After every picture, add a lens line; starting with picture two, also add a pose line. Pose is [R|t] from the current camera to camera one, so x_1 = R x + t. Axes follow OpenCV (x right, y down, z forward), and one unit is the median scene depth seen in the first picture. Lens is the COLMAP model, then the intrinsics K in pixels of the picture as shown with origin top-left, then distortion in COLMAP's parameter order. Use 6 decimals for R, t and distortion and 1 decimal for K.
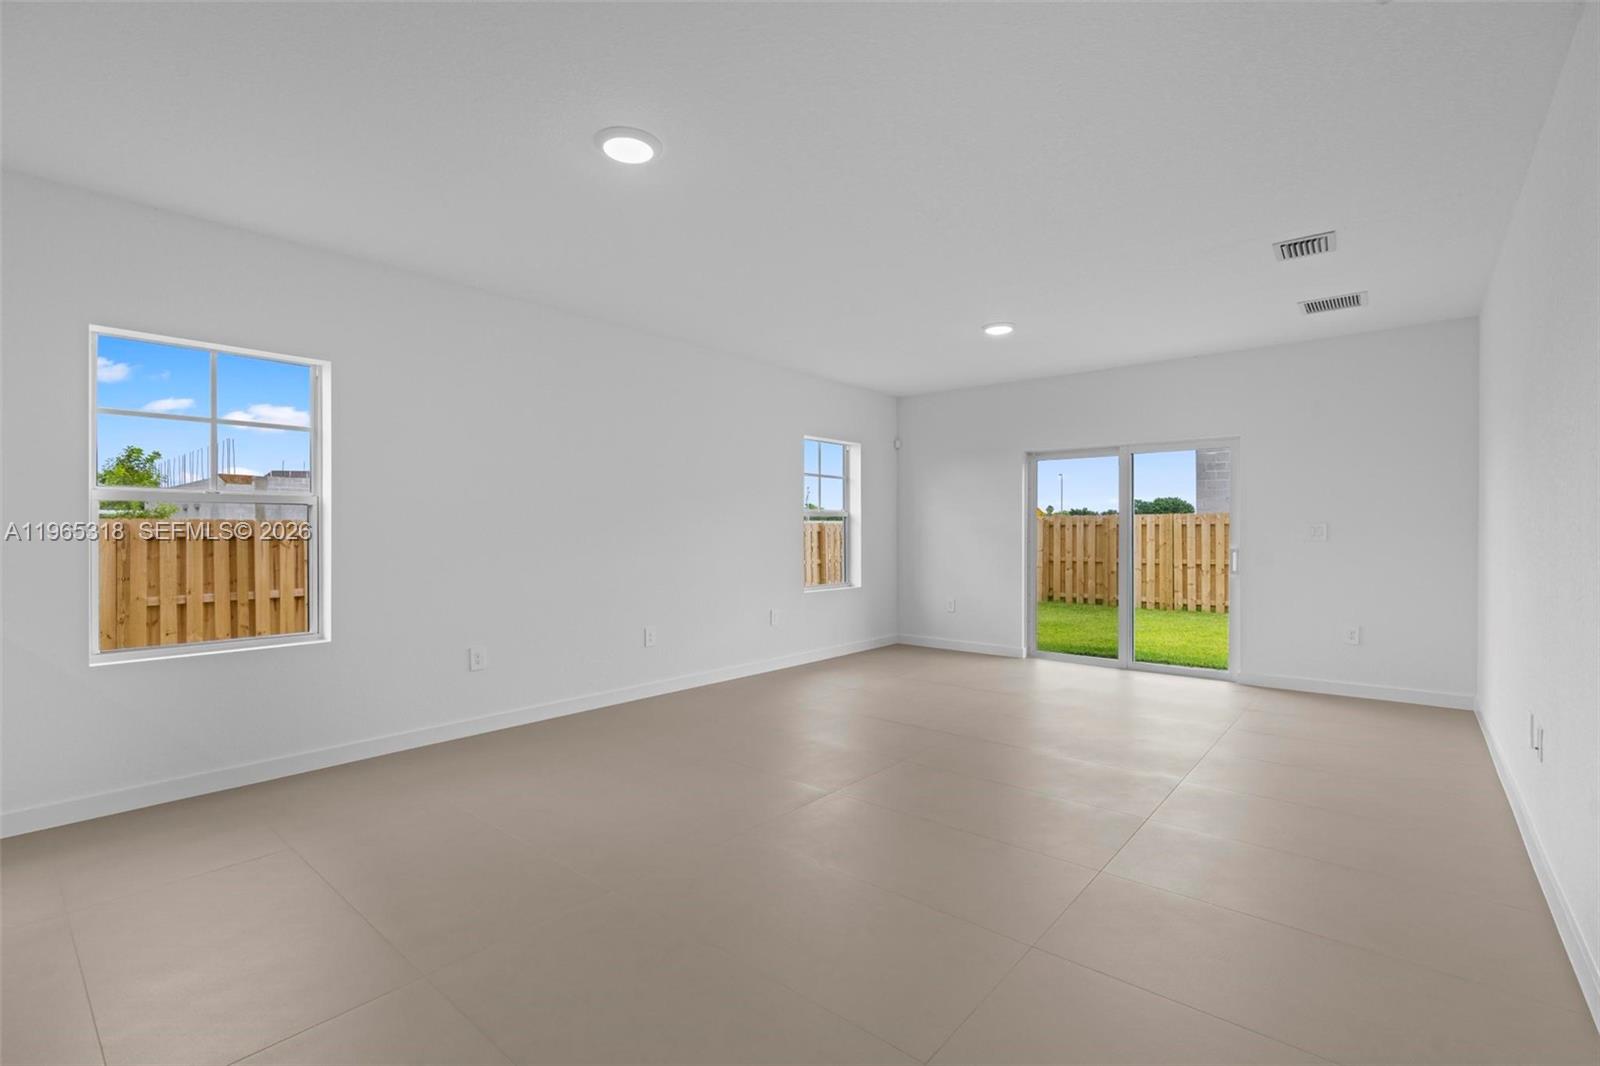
lens RADIAL K [[725.3, 0, 793.6], [0, 725.3, 535.5], [0, 0, 1]] dist [-0.000685, -0.000407]
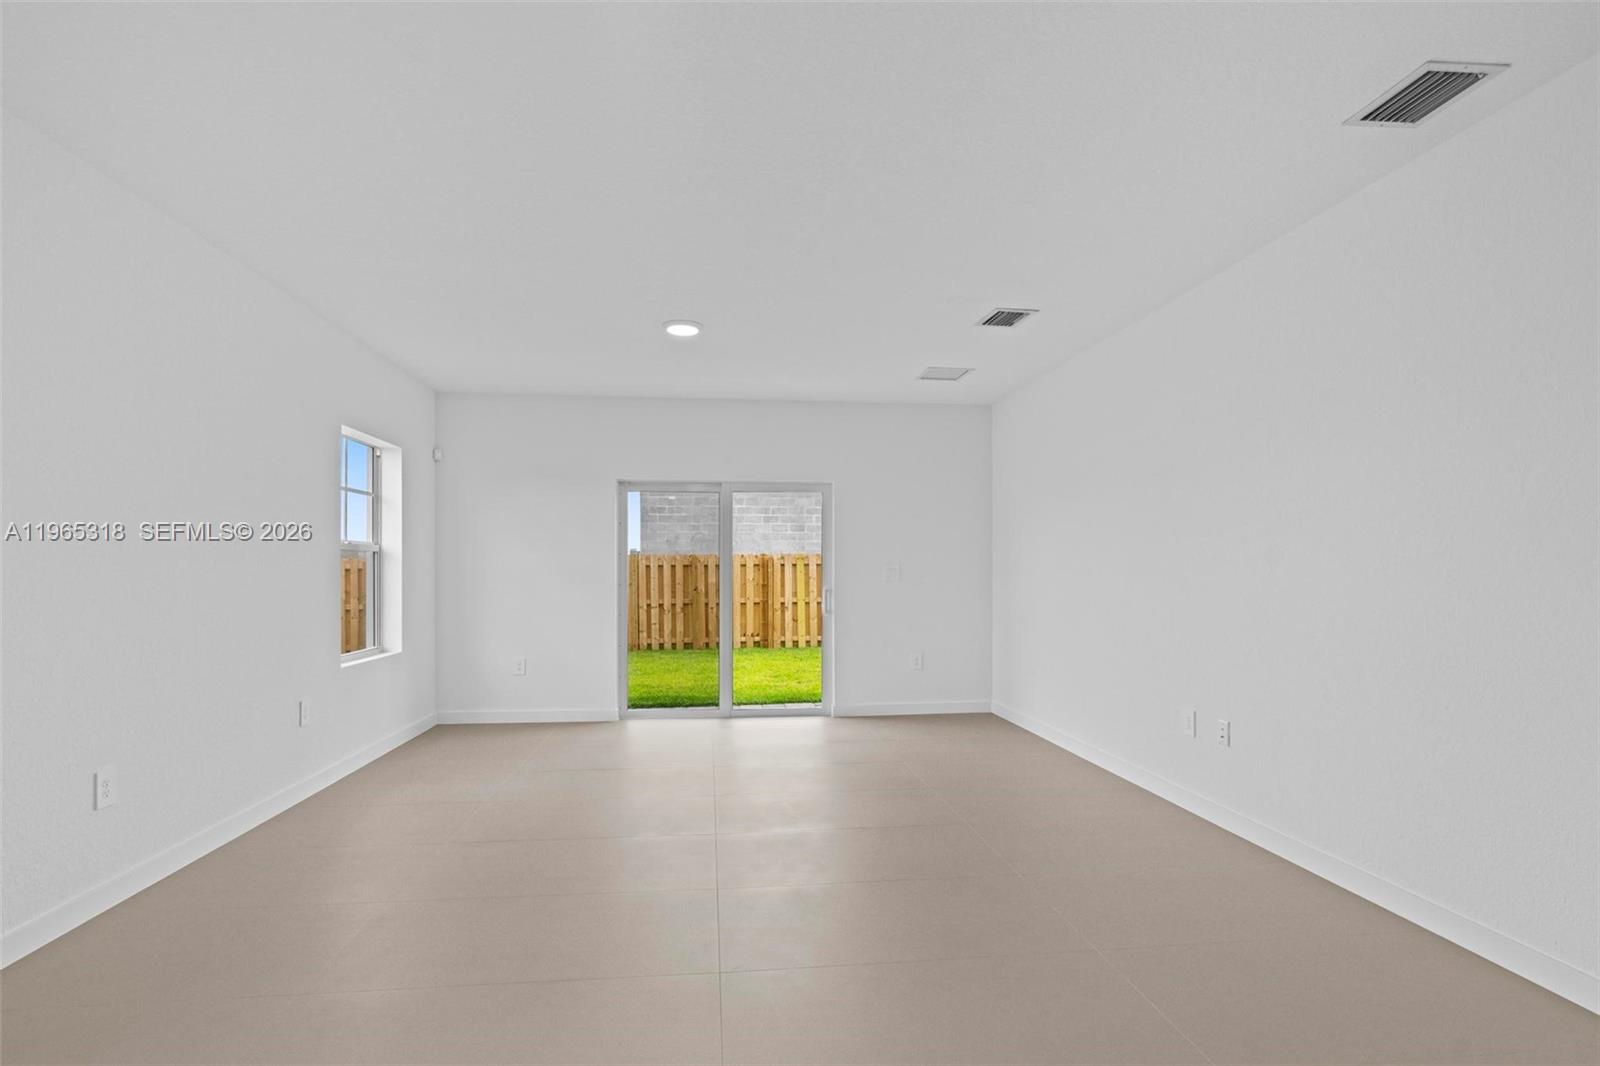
lens RADIAL K [[763.7, 0, 793.2], [0, 763.7, 548.4], [0, 0, 1]] dist [0.019925, 0.000000]
pose [[0.691605, 0.022111, 0.721937, -0.180360], [0.004502, 0.999380, -0.034921, -0.000931], [-0.722262, 0.027402, 0.691077, 0.207324]]
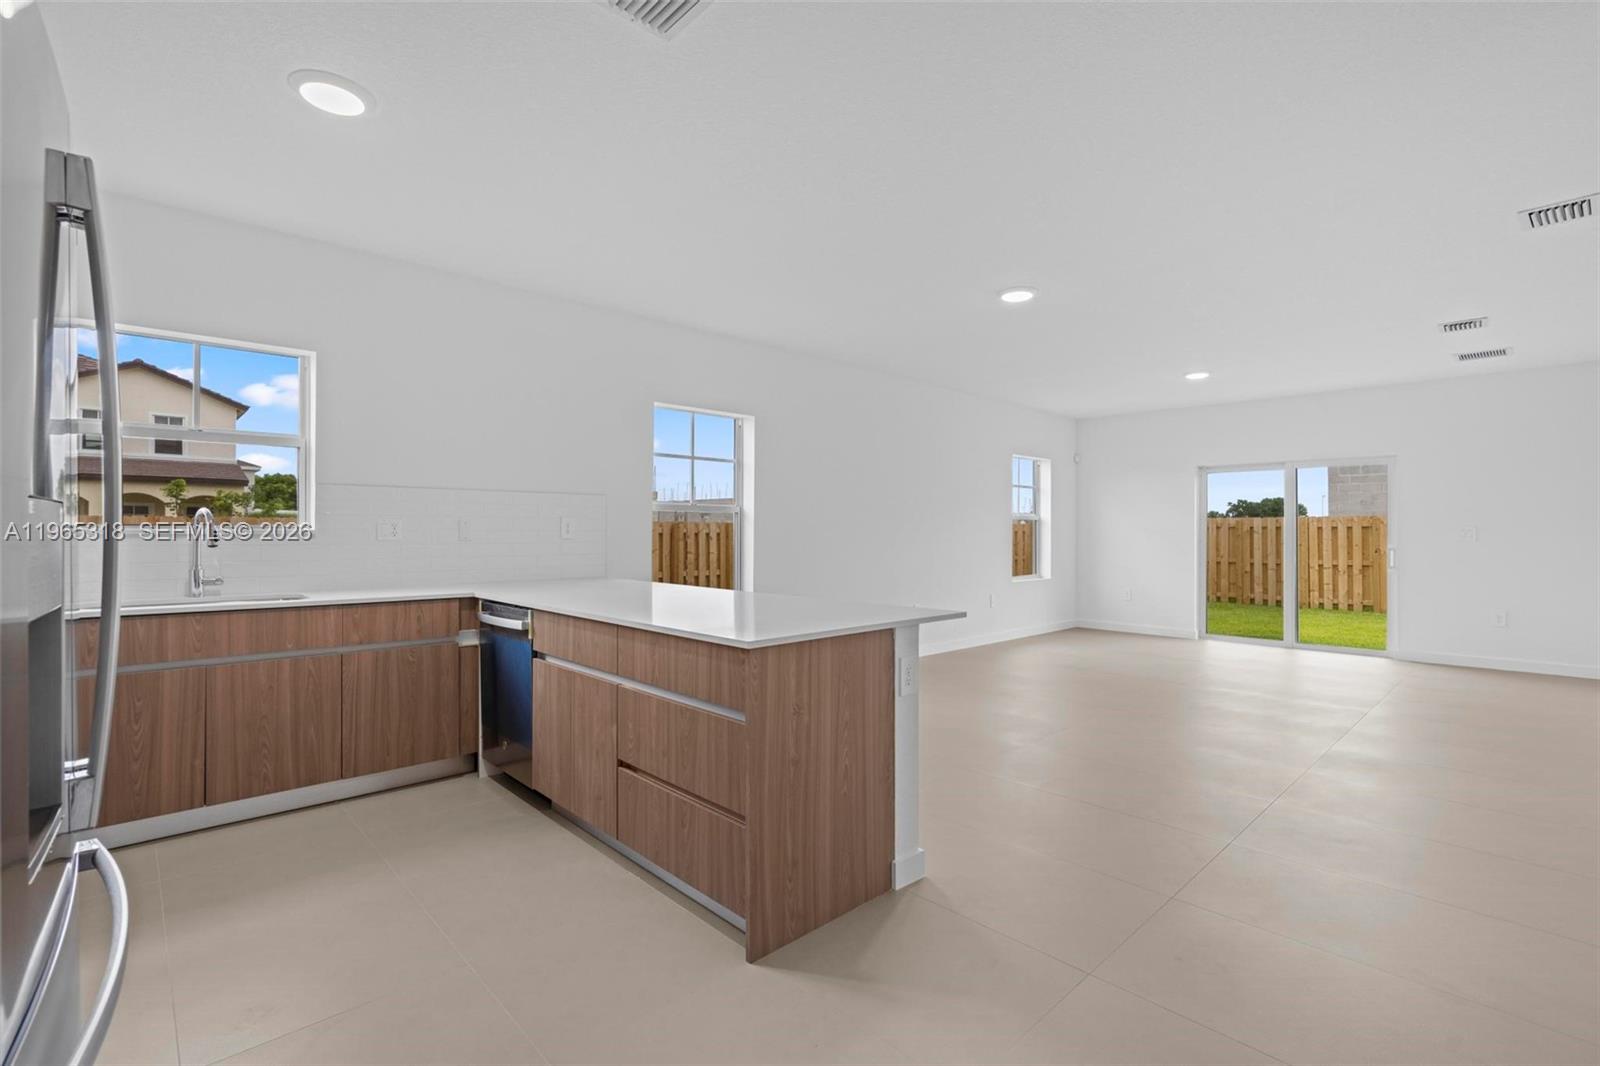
lens RADIAL K [[725.3, 0, 795.6], [0, 725.3, 527.7], [0, 0, 1]] dist [-0.000685, -0.000407]
pose [[0.994042, 0.004943, -0.108885, -0.195536], [-0.006166, 0.999922, -0.010900, 0.003382], [0.108823, 0.011506, 0.993995, -0.243503]]
